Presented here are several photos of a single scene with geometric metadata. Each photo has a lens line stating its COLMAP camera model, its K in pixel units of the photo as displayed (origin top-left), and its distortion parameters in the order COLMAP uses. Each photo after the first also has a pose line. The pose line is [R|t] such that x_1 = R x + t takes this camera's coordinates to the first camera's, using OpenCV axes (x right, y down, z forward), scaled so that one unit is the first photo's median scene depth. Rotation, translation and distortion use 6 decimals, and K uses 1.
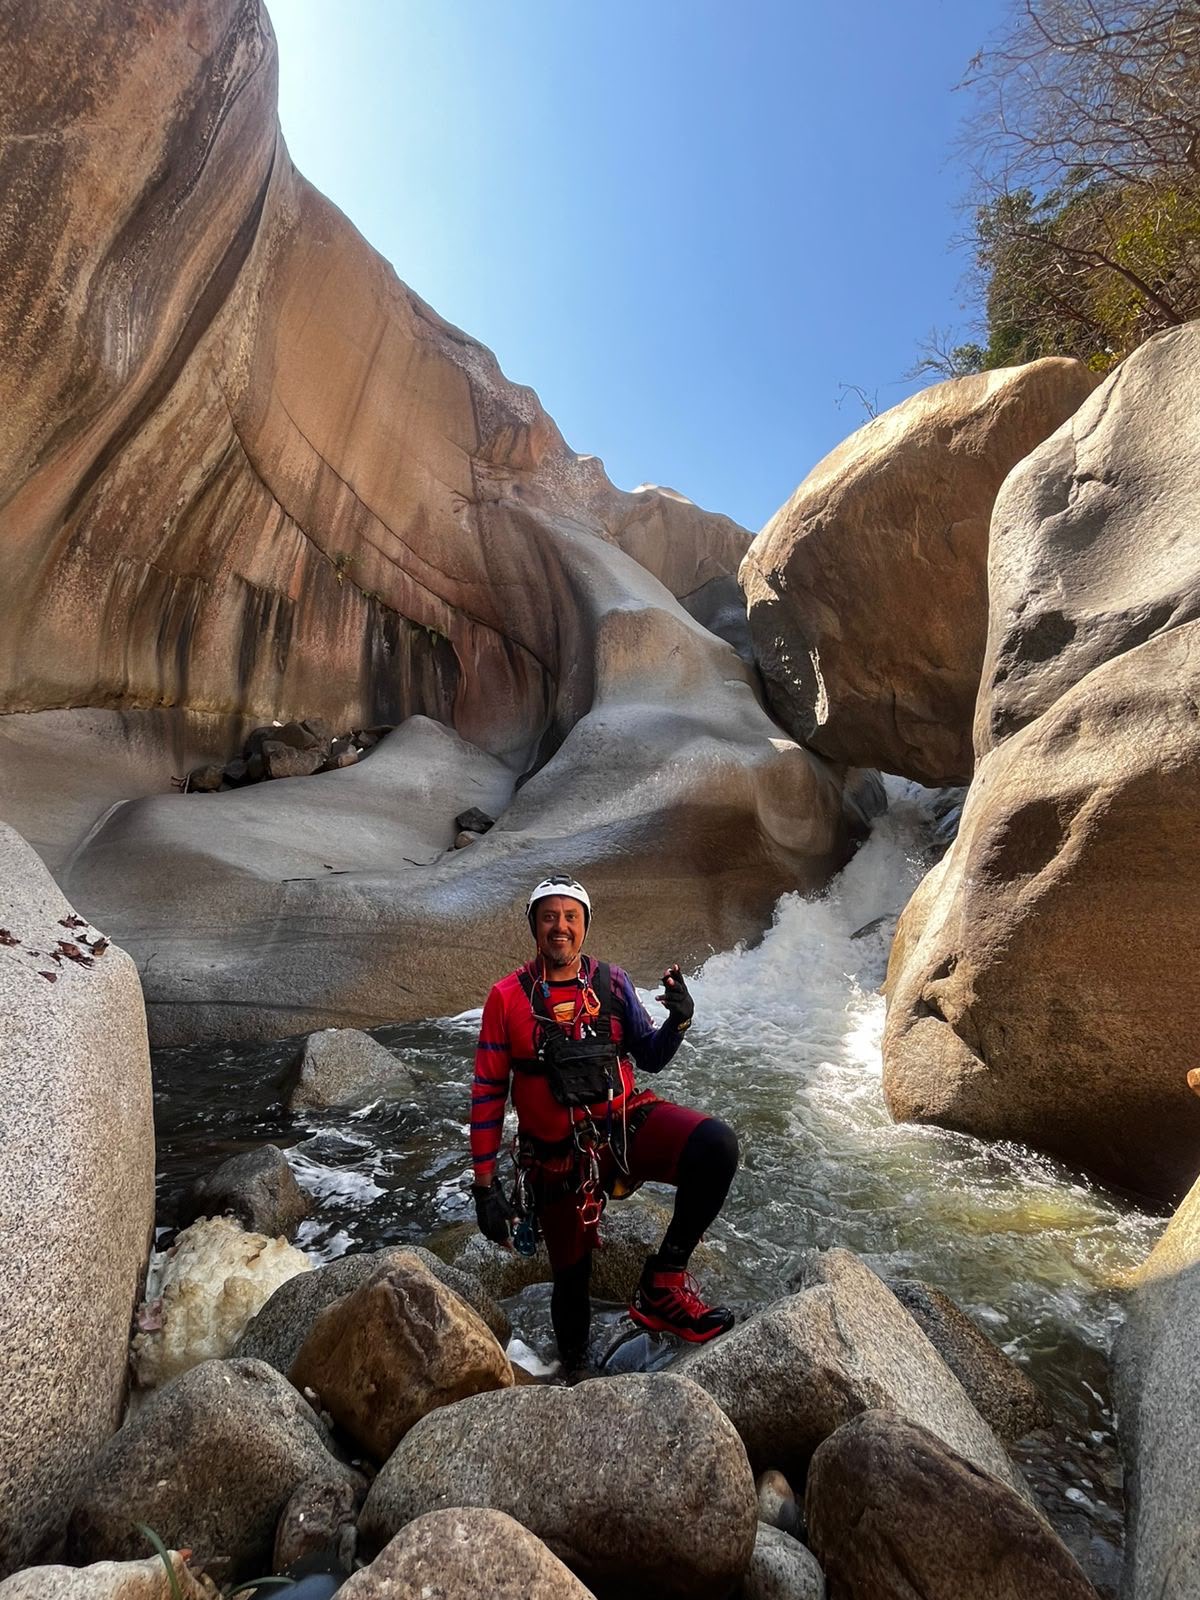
lens RADIAL K [[2262.9, 0, 600.2], [0, 2262.9, 862.2], [0, 0, 1]] dist [-0.006661, -0.003236]
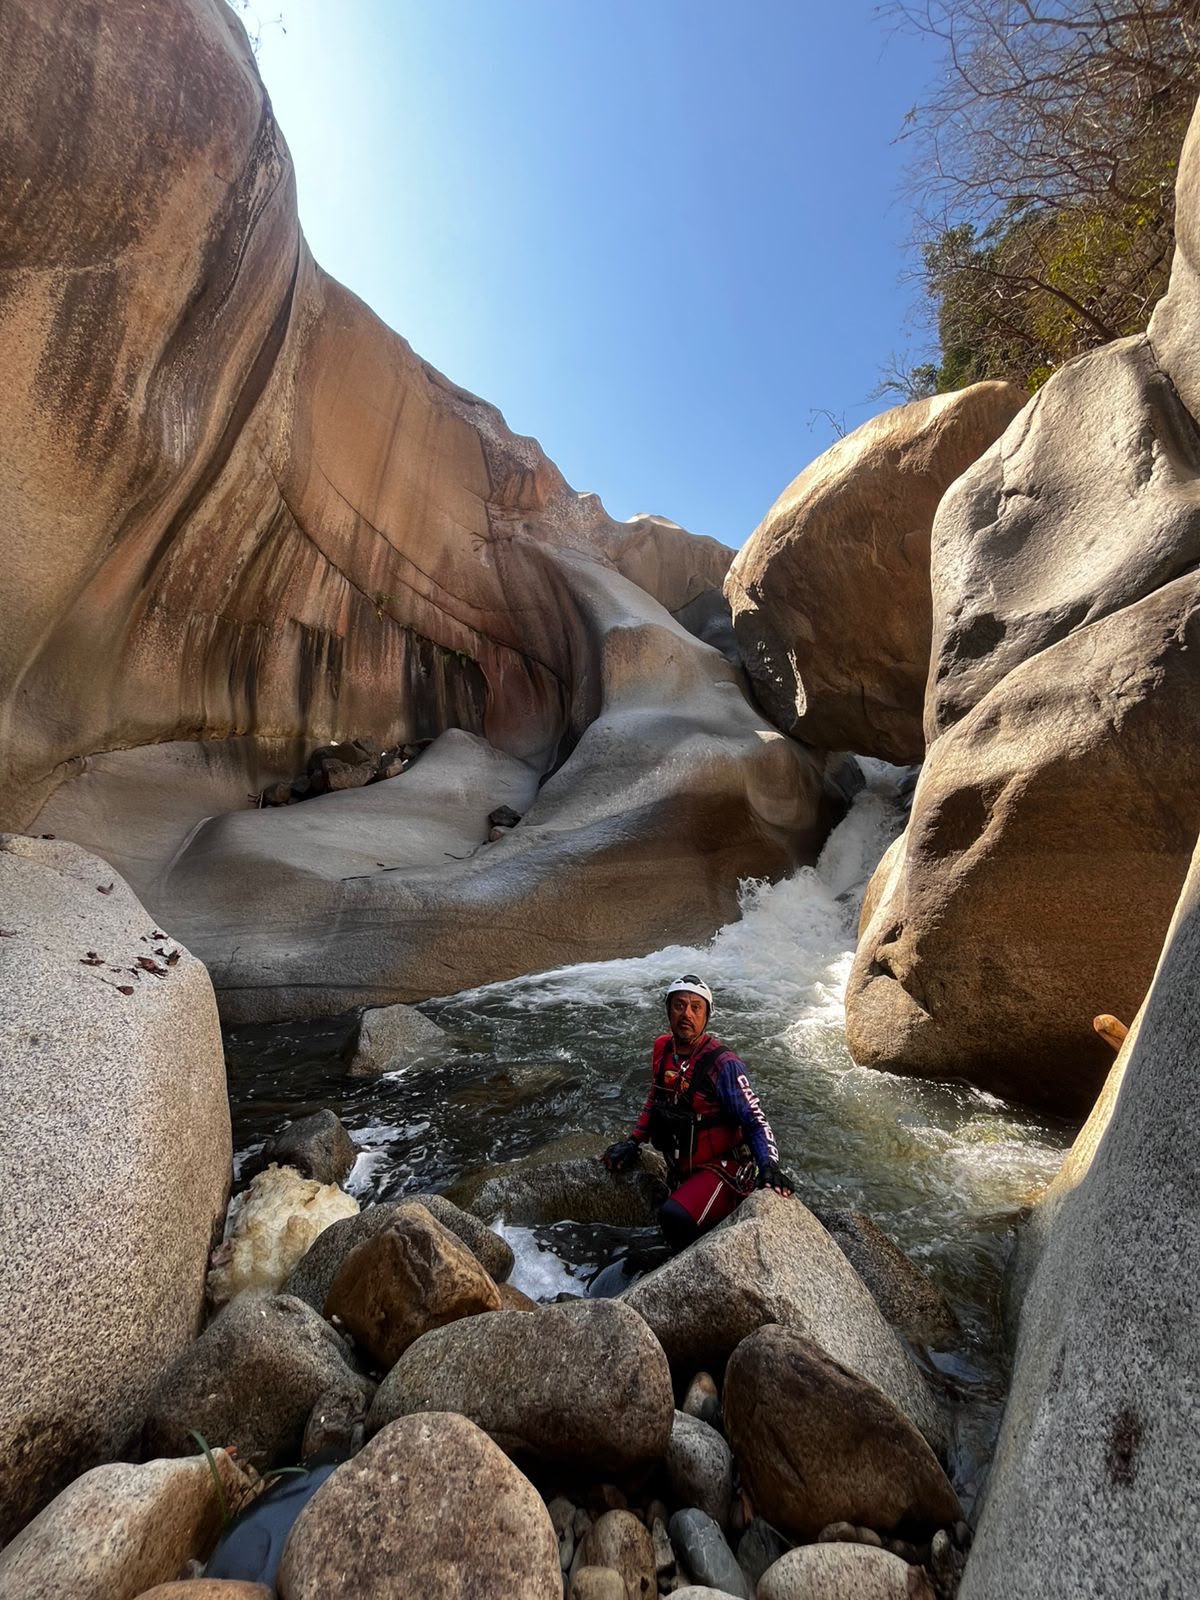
lens RADIAL K [[2262.9, 0, 600.2], [0, 2262.9, 862.2], [0, 0, 1]] dist [-0.006661, -0.003236]
pose [[0.992642, -0.048611, -0.110900, 0.127665], [0.055516, 0.996650, 0.060051, -0.065342], [0.107610, -0.065766, 0.992016, -0.163685]]
